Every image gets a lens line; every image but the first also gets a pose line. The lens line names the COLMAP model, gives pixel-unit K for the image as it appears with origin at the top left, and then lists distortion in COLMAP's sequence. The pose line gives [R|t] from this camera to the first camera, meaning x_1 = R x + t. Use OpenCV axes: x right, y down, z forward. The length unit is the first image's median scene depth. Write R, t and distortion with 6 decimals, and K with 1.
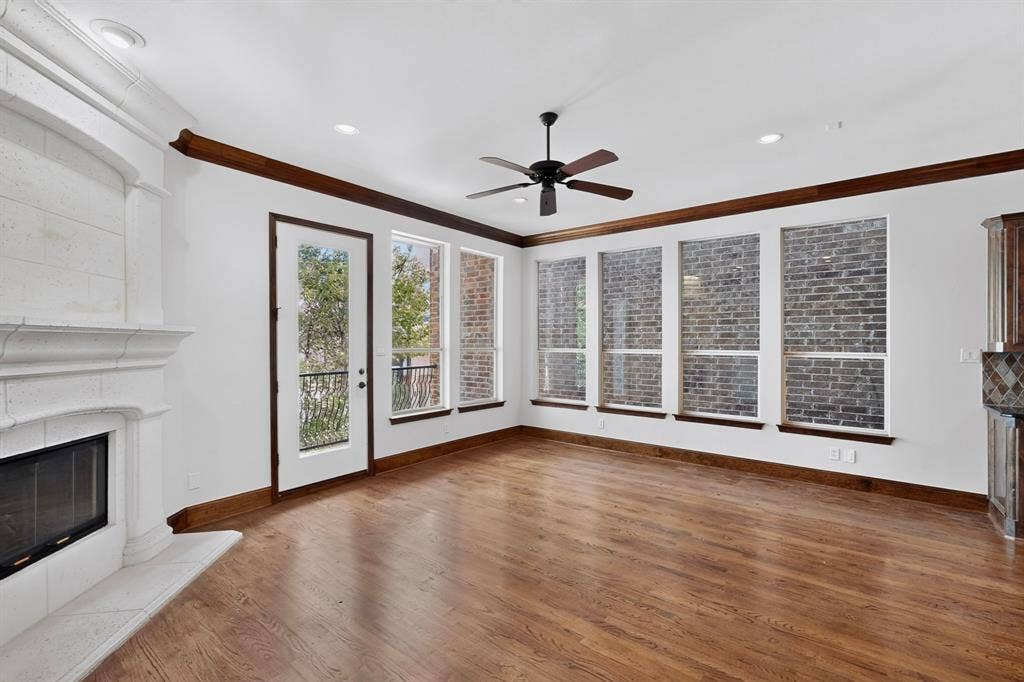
lens RADIAL K [[447.4, 0, 511.8], [0, 447.4, 342.4], [0, 0, 1]] dist [0.003681, -0.000059]
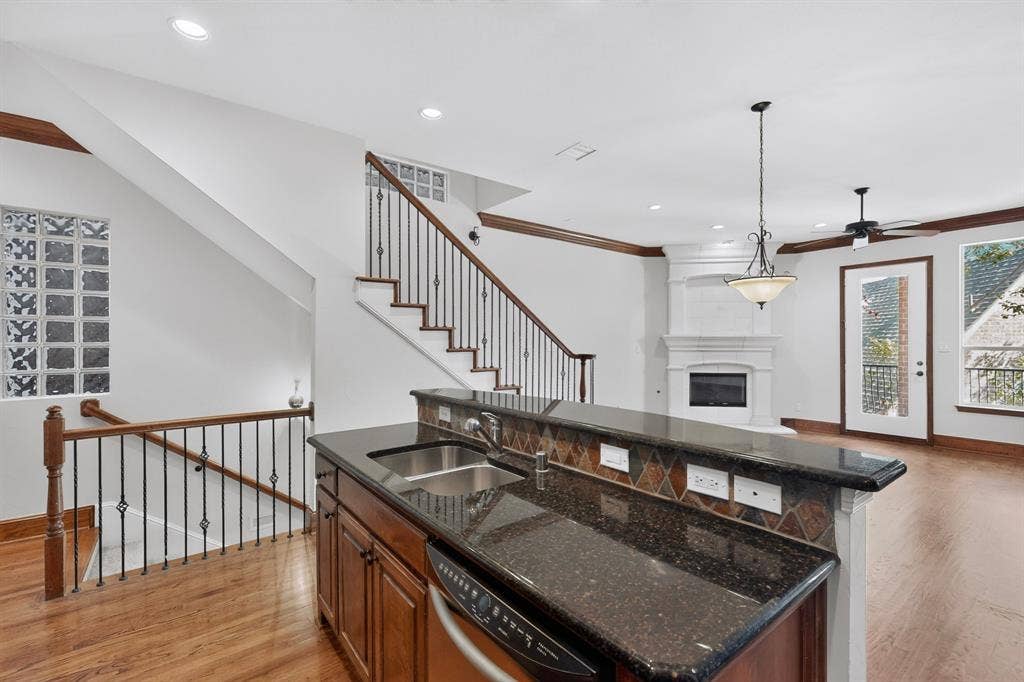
lens RADIAL K [[447.4, 0, 512.5], [0, 447.4, 341.2], [0, 0, 1]] dist [0.003681, -0.000059]
pose [[-0.245552, -0.003300, -0.969378, 1.319822], [-0.001058, 0.999995, -0.003136, 0.005995], [0.969383, 0.000255, -0.245554, 0.173657]]
